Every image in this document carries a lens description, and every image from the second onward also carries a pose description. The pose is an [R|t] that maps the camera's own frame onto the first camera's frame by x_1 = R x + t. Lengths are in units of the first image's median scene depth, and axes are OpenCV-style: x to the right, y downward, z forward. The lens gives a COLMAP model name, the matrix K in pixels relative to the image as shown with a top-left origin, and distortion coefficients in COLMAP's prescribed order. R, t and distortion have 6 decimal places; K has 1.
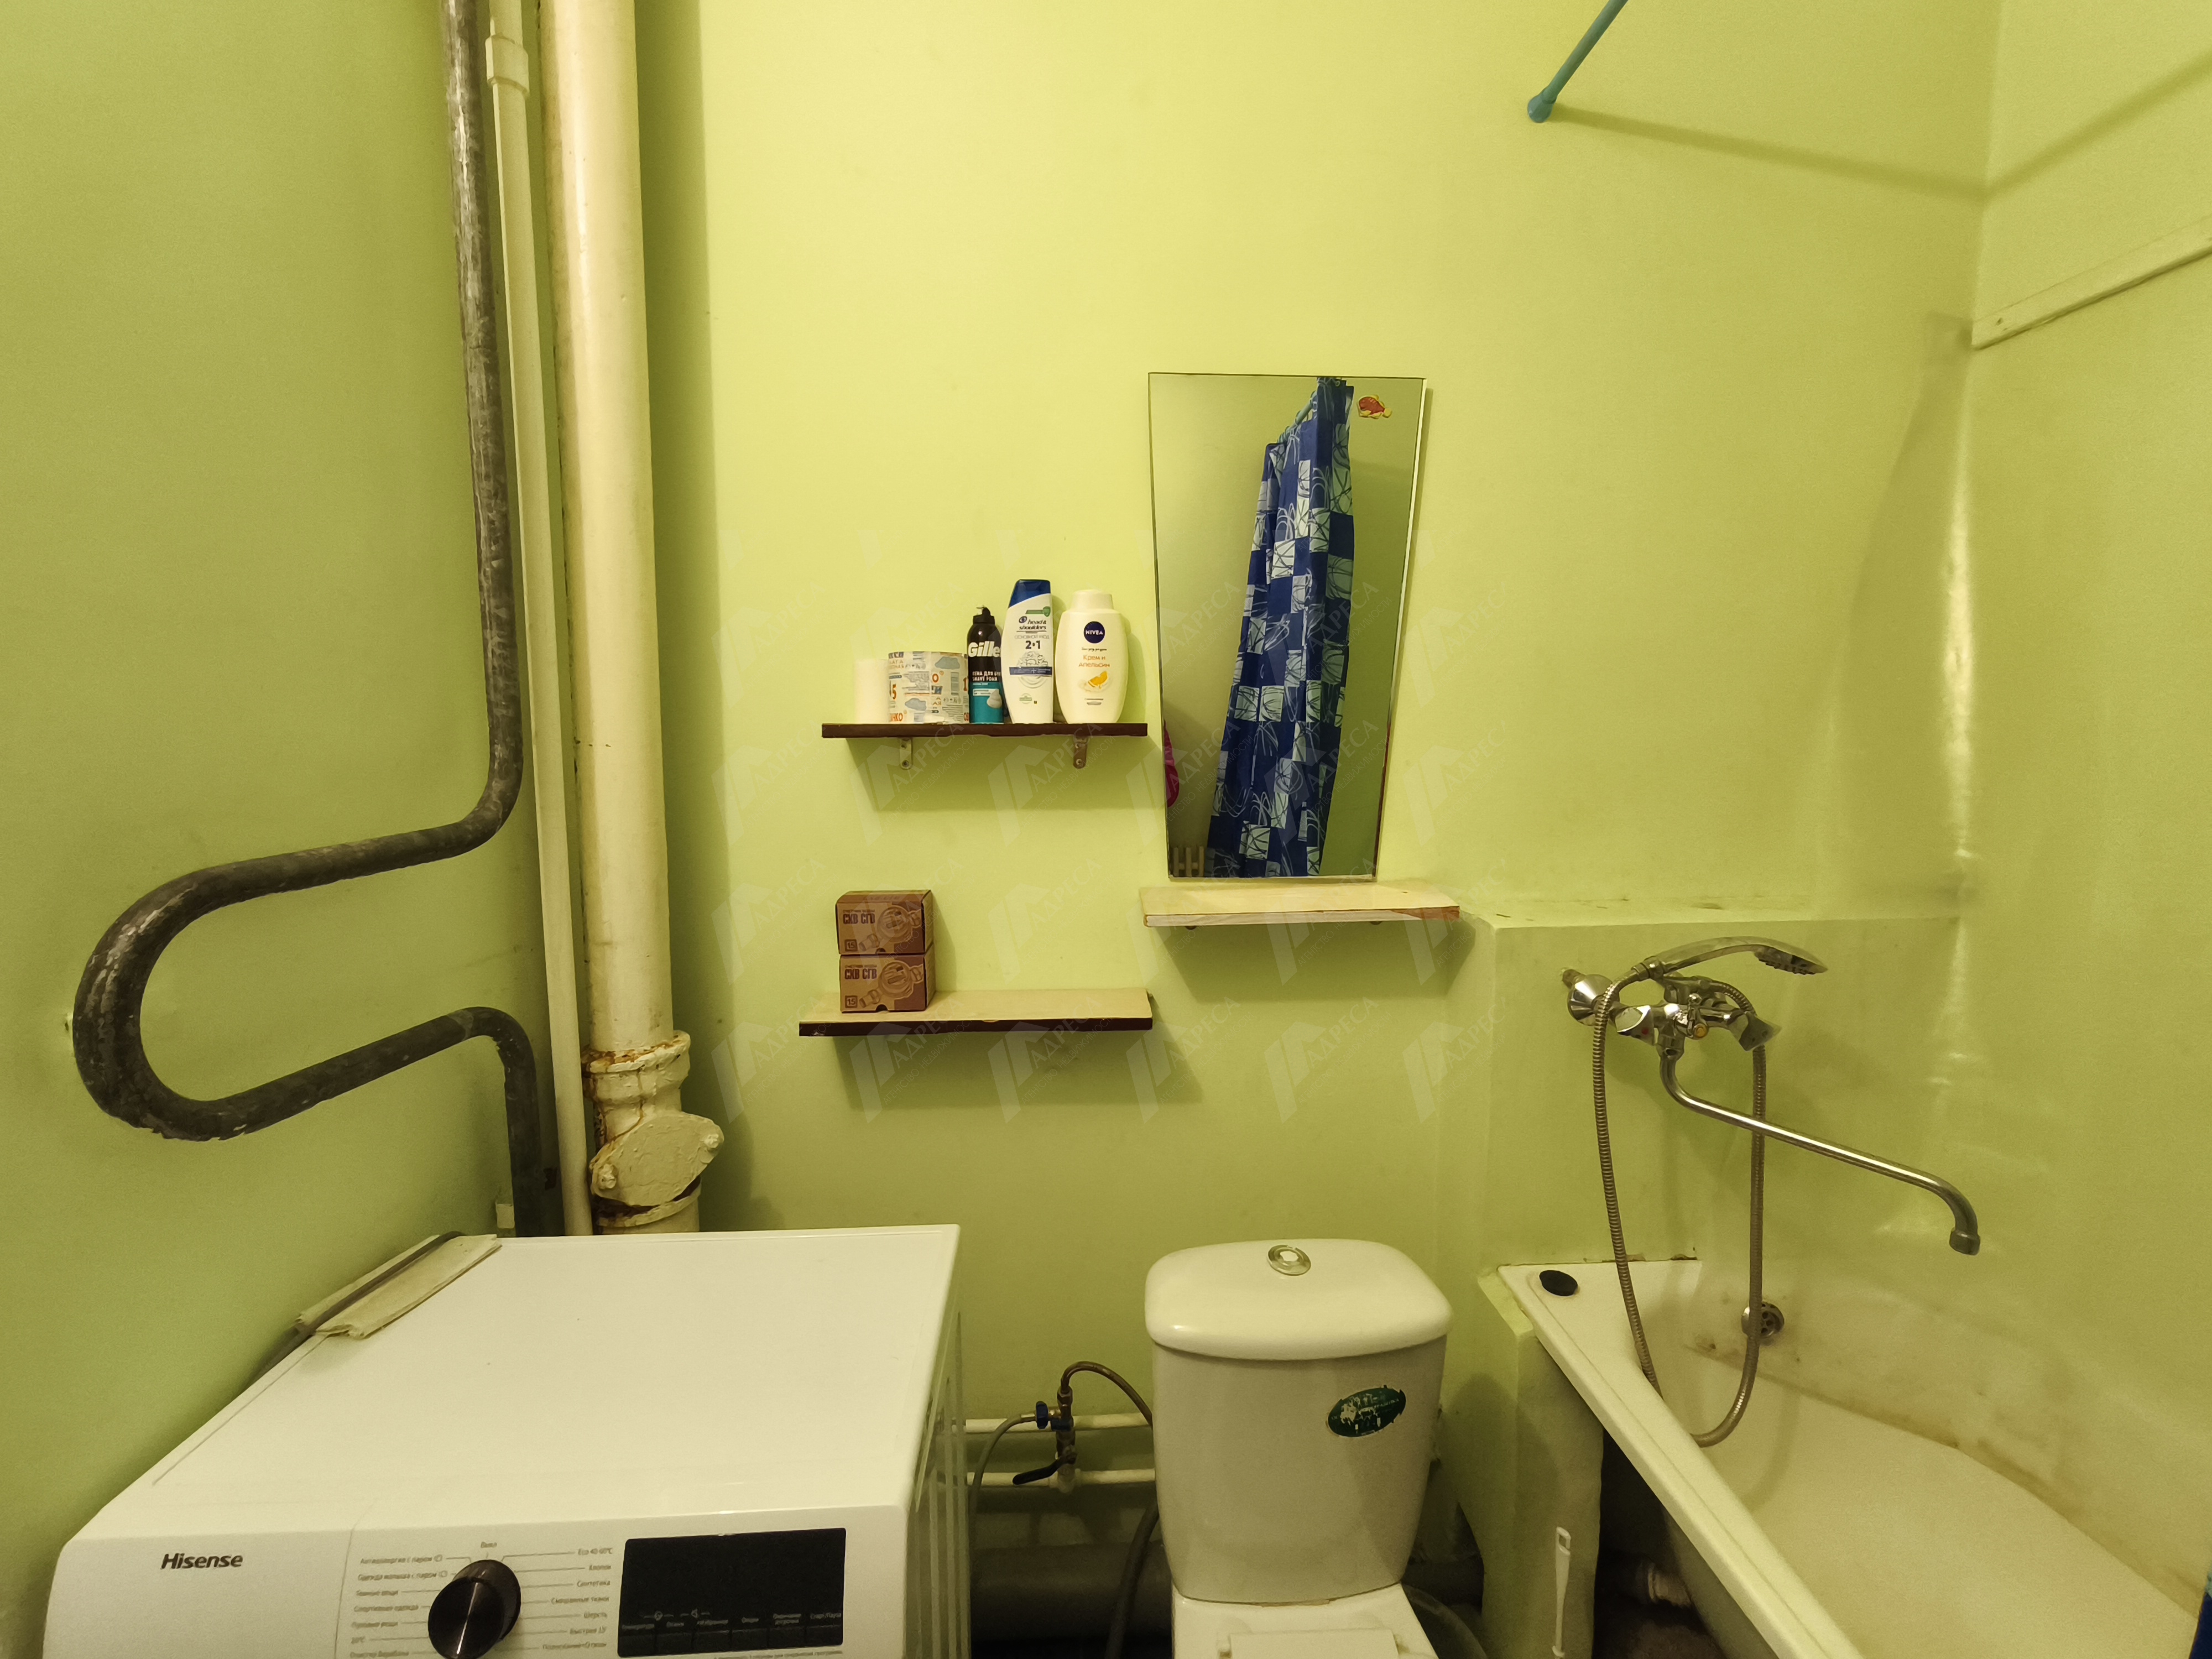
lens RADIAL K [[948.2, 0, 1113.4], [0, 948.2, 824.6], [0, 0, 1]] dist [-0.000946, -0.001336]
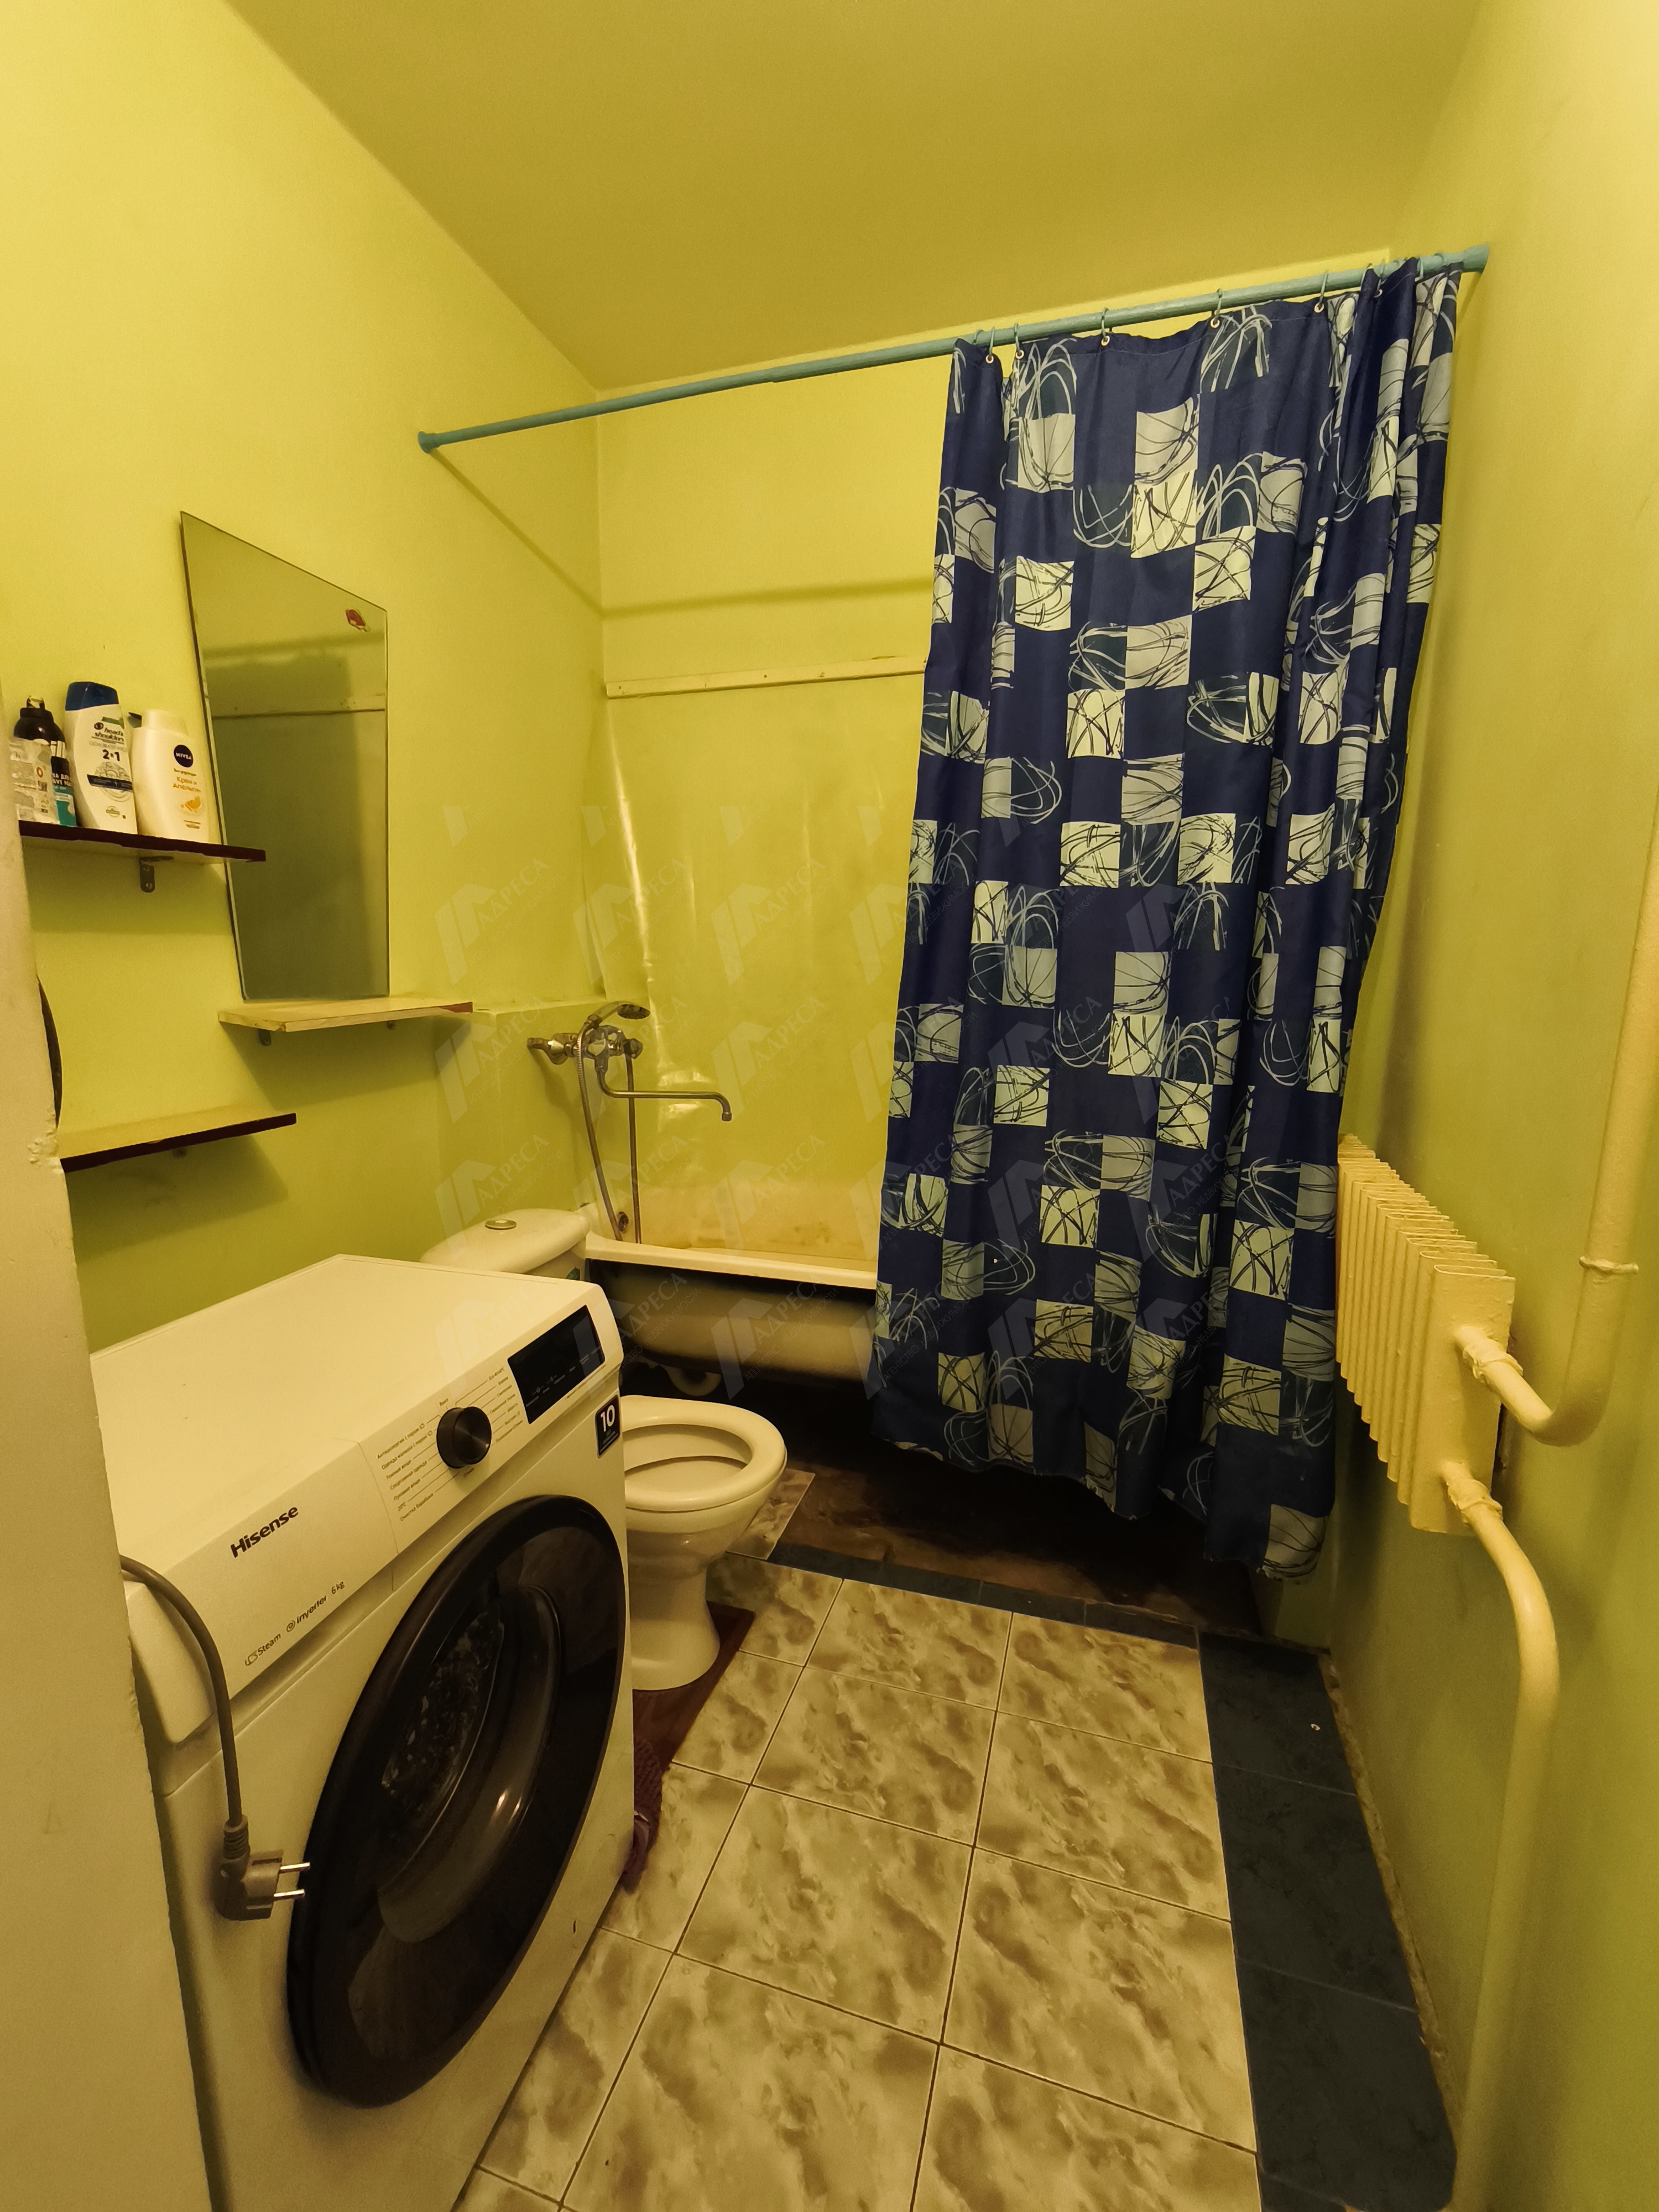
lens RADIAL K [[967.5, 0, 821.9], [0, 967.5, 1114.3], [0, 0, 1]] dist [-0.000953, 0.000517]
pose [[0.311739, -0.143392, 0.939286, -0.864812], [0.098168, 0.988118, 0.118266, 0.129764], [-0.945083, 0.055340, 0.322111, 0.022299]]
